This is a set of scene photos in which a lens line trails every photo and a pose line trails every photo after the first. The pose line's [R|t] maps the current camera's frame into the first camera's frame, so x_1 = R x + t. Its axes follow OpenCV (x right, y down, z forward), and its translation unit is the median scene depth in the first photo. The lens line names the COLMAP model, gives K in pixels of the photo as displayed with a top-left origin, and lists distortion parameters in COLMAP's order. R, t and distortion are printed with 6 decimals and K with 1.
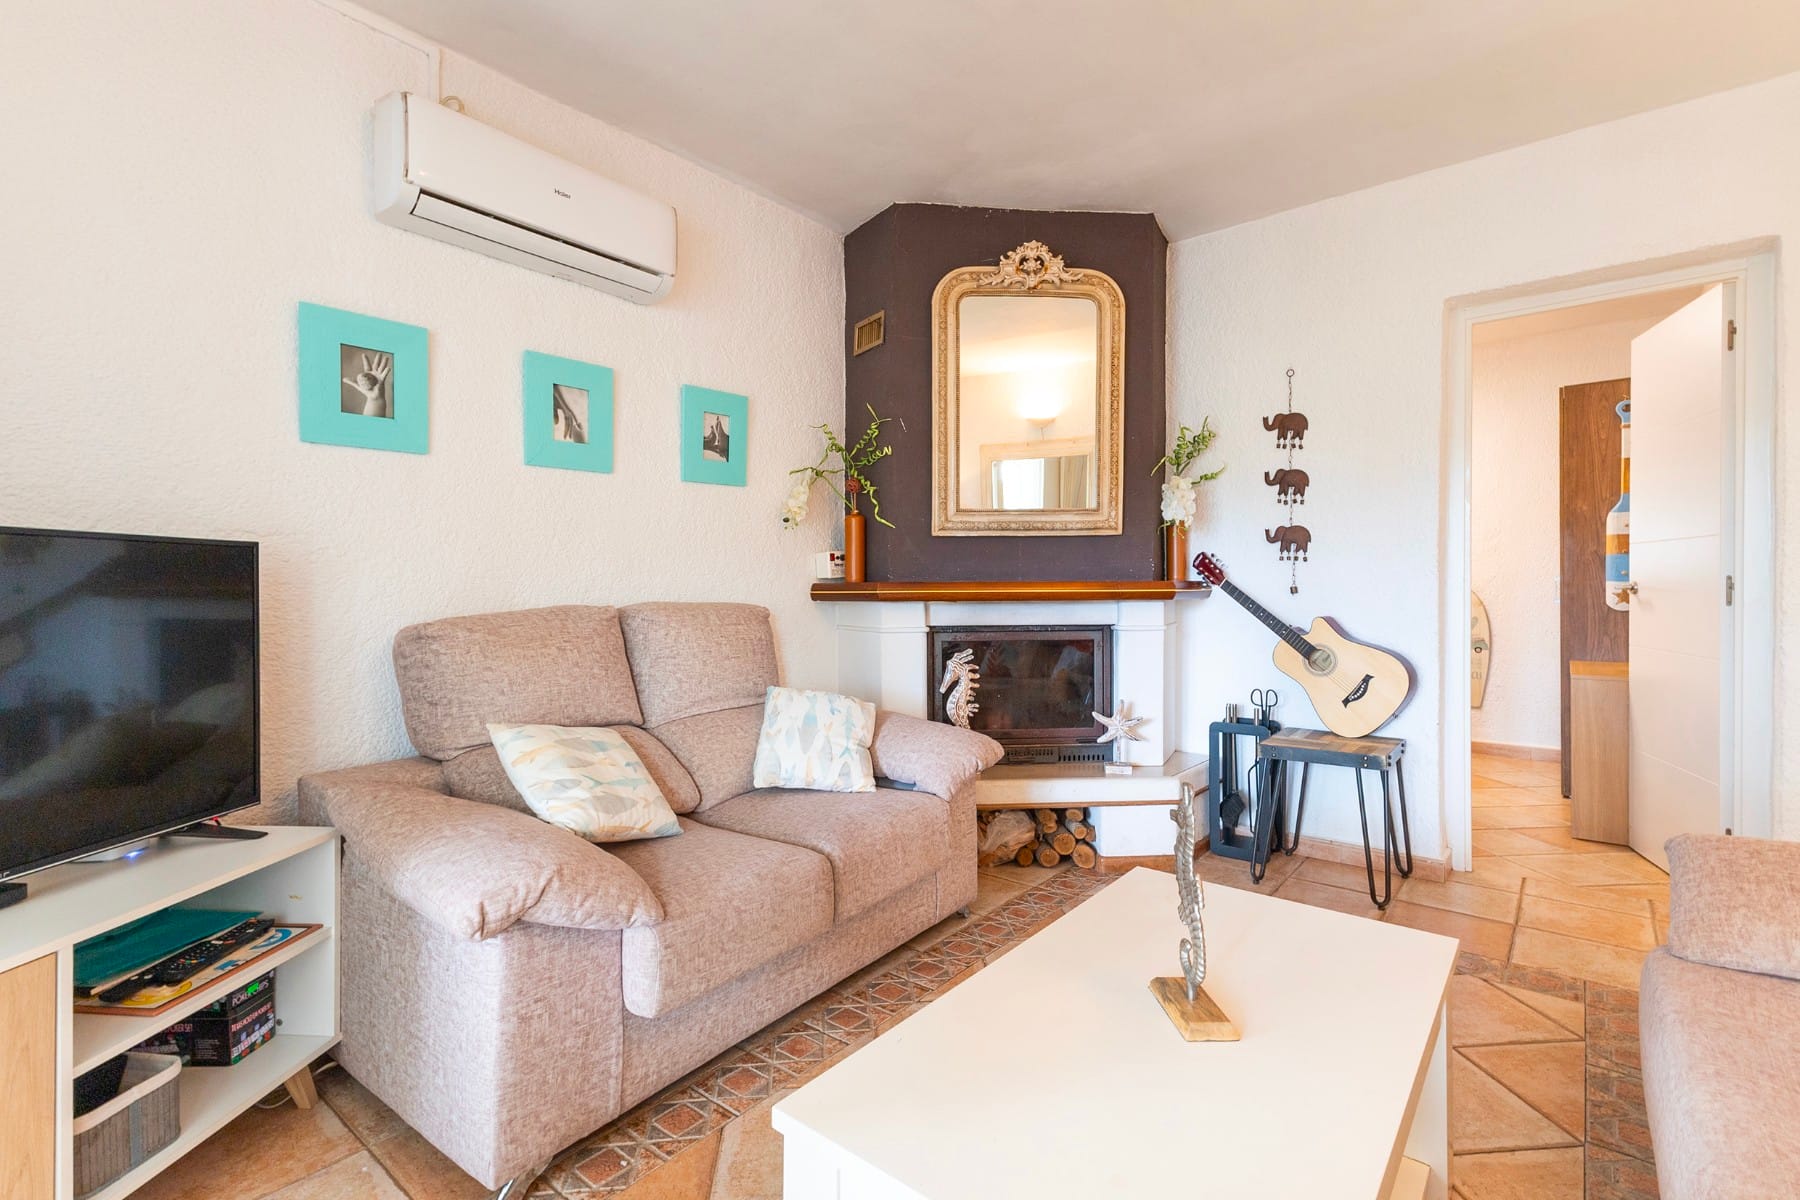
lens RADIAL K [[810.4, 0, 900.0], [0, 810.4, 600.0], [0, 0, 1]] dist [0.002429, 0.000231]
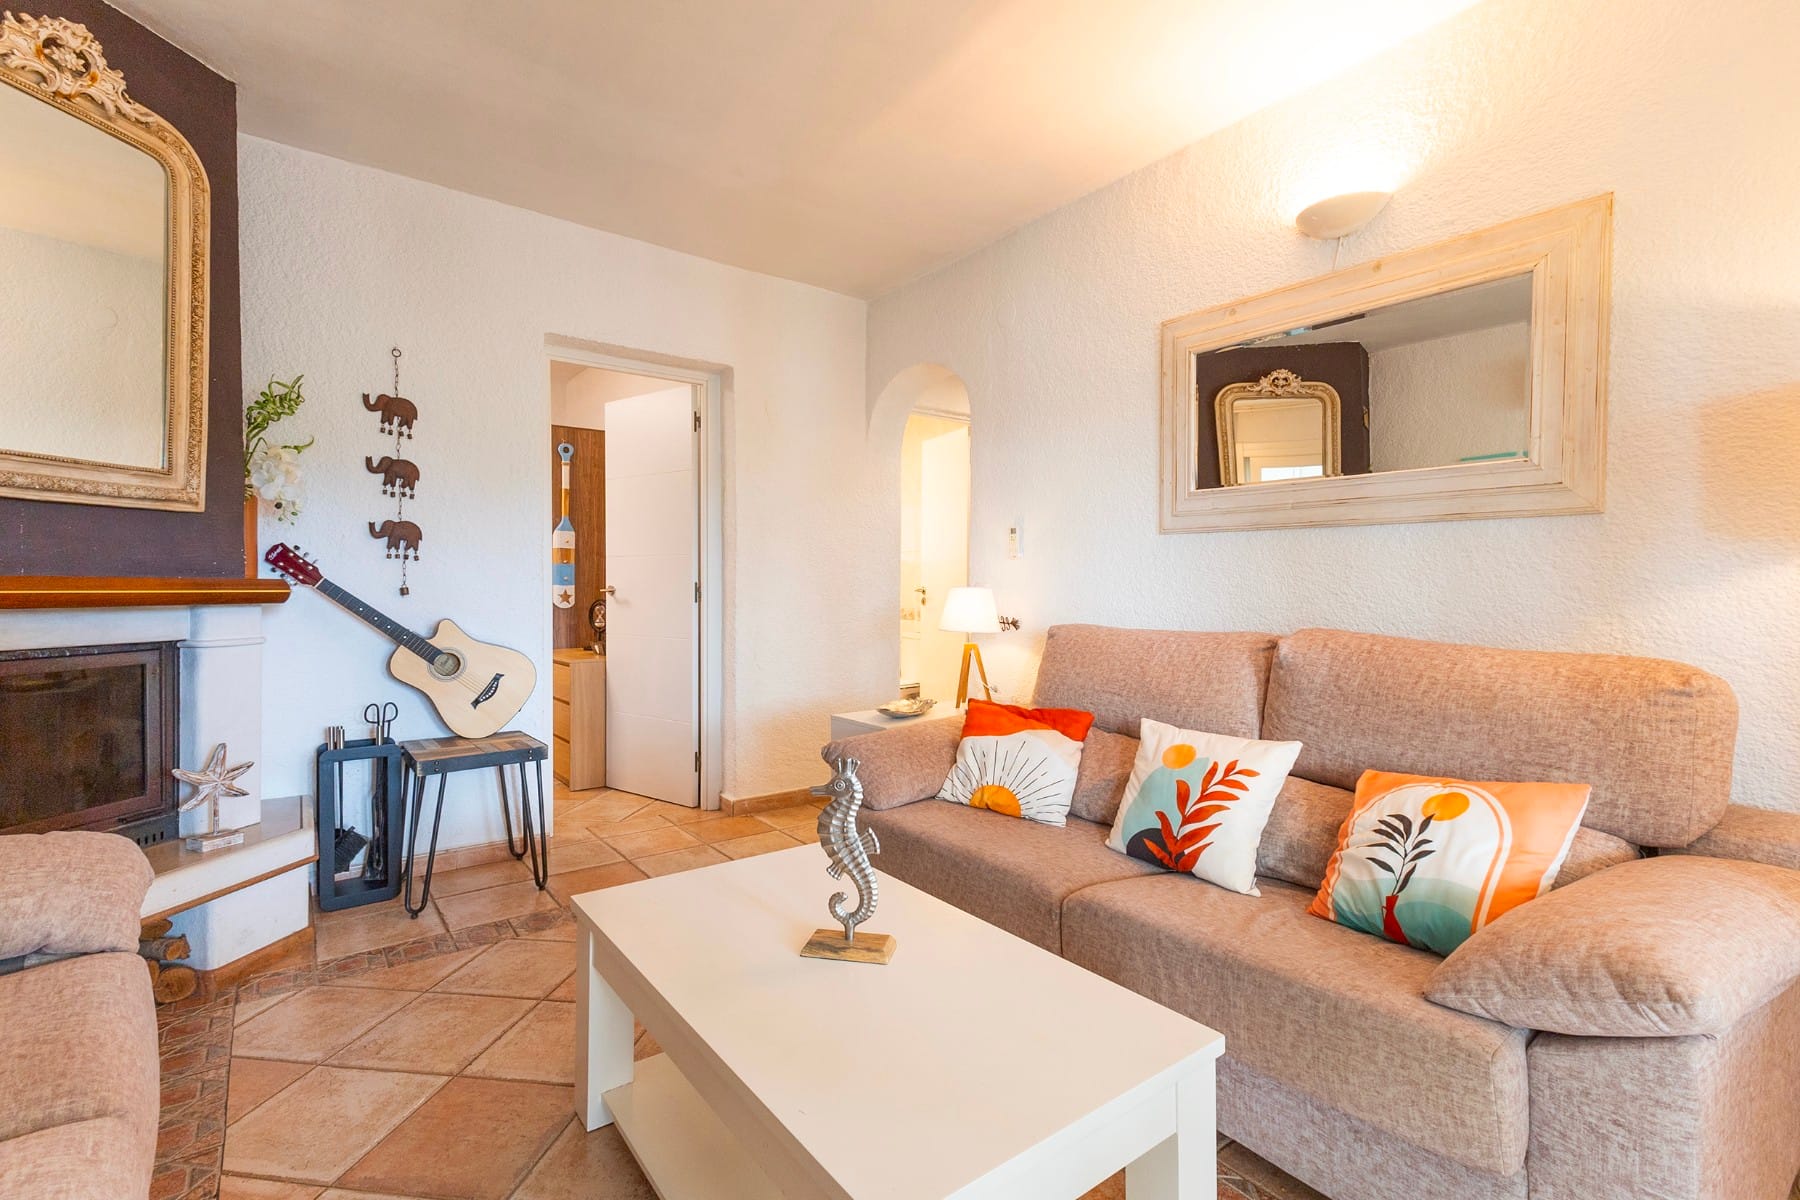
lens RADIAL K [[813.5, 0, 906.5], [0, 813.5, 597.5], [0, 0, 1]] dist [0.018025, -0.008238]
pose [[0.222994, -0.004382, 0.974810, -0.297341], [0.008981, 0.999957, 0.002441, -0.002344], [-0.974778, 0.008211, 0.223024, 0.244592]]
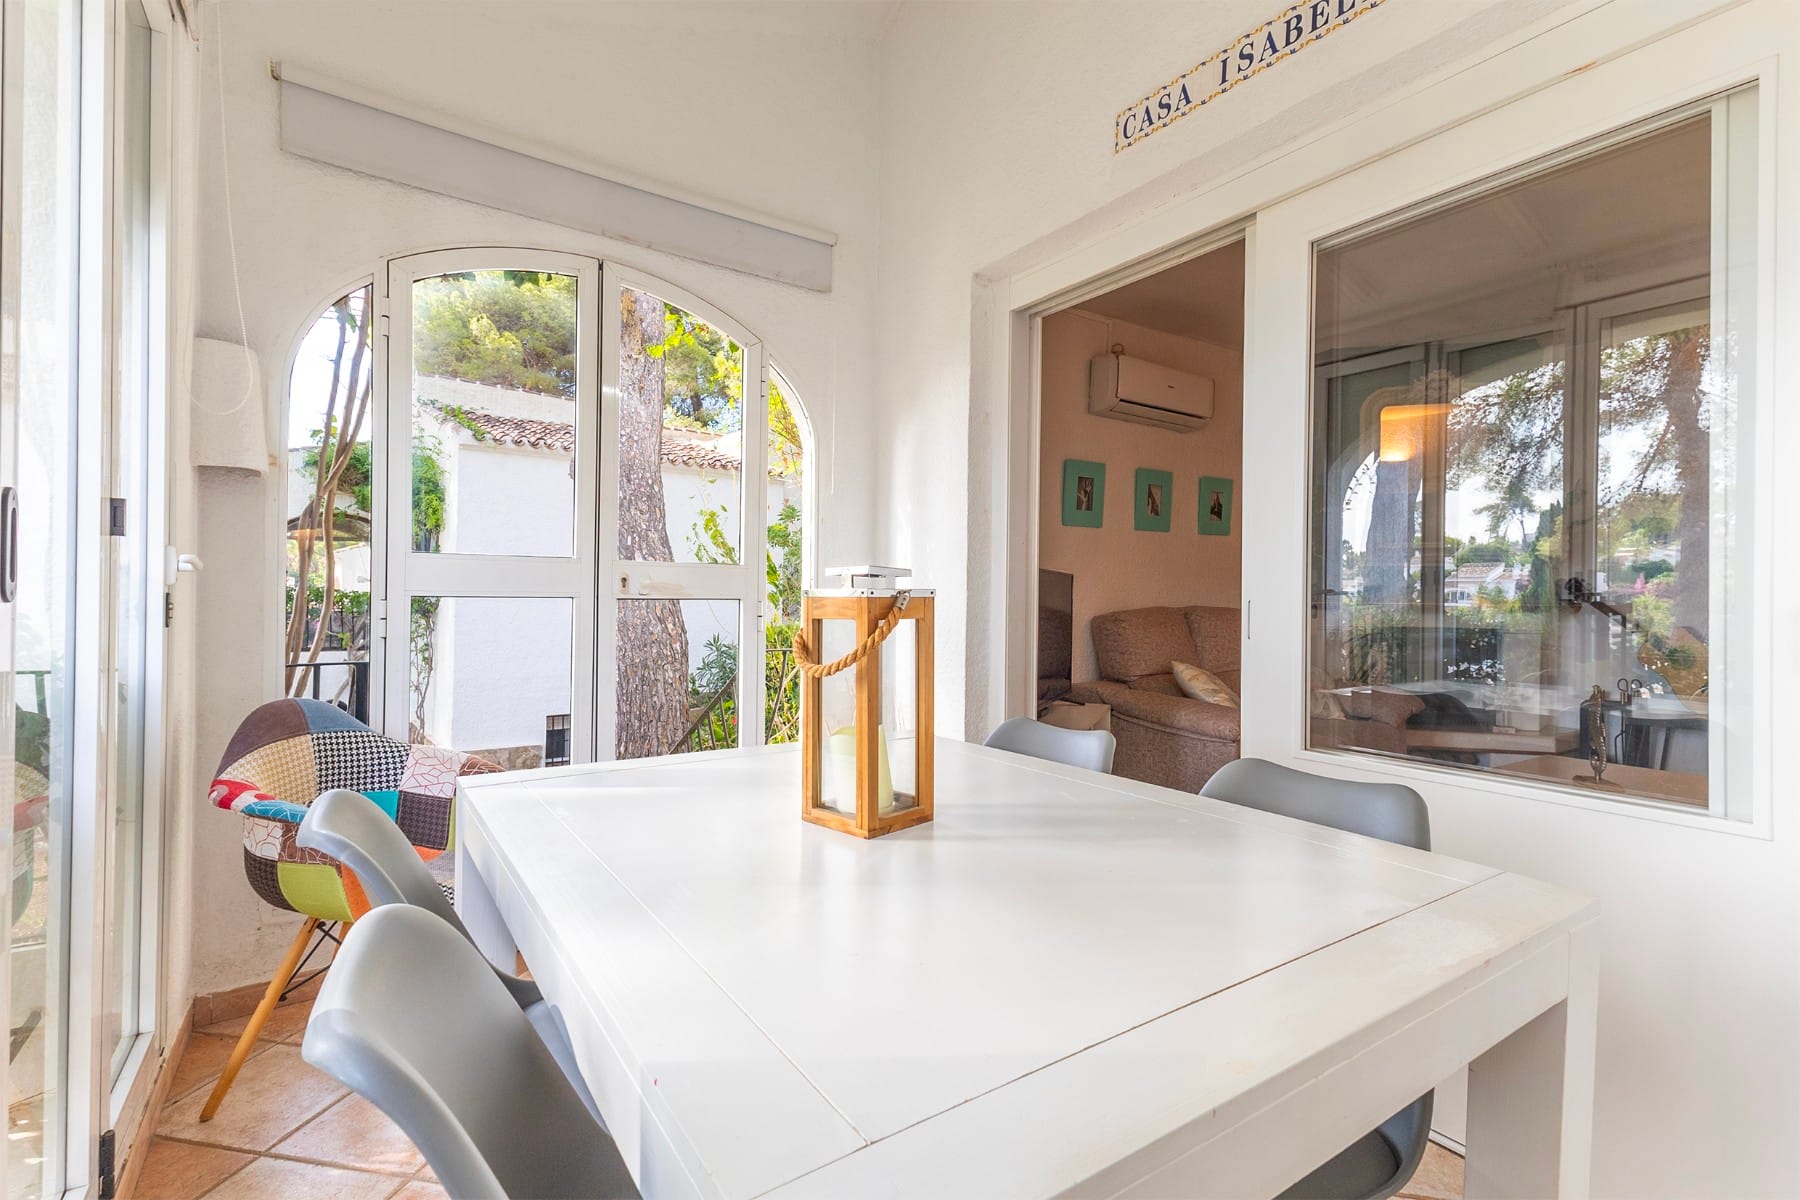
lens RADIAL K [[813.5, 0, 906.5], [0, 813.5, 597.5], [0, 0, 1]] dist [0.018025, -0.008238]
pose [[0.955711, 0.013139, -0.294012, -0.312818], [-0.019841, 0.999607, -0.019822, 0.025058], [0.293636, 0.024778, 0.955596, -0.688442]]
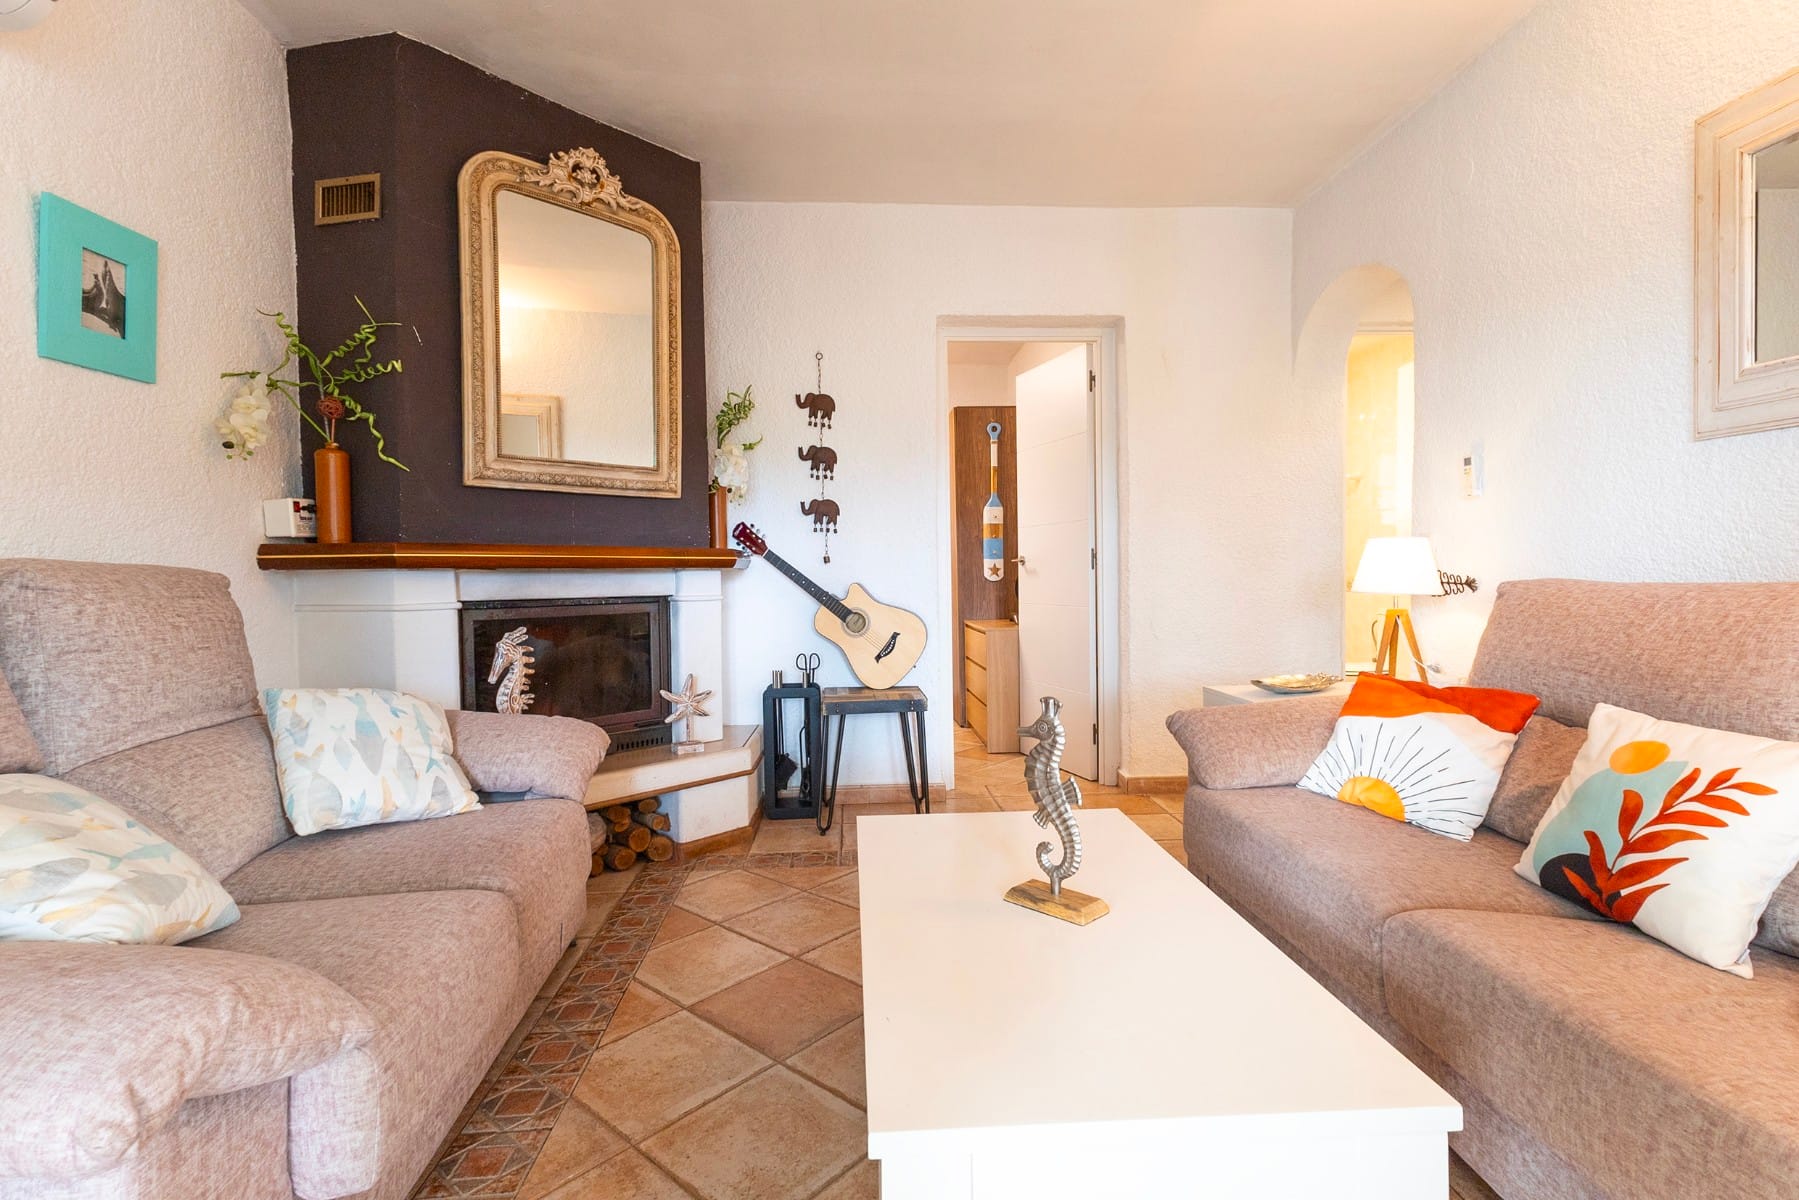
lens RADIAL K [[848.7, 0, 899.5], [0, 848.7, 600.0], [0, 0, 1]] dist [0.015919, -0.008613]
pose [[0.729693, -0.023134, 0.683384, -0.219364], [0.019520, 0.999725, 0.013000, 0.029238], [-0.683496, 0.003853, 0.729944, 0.115334]]
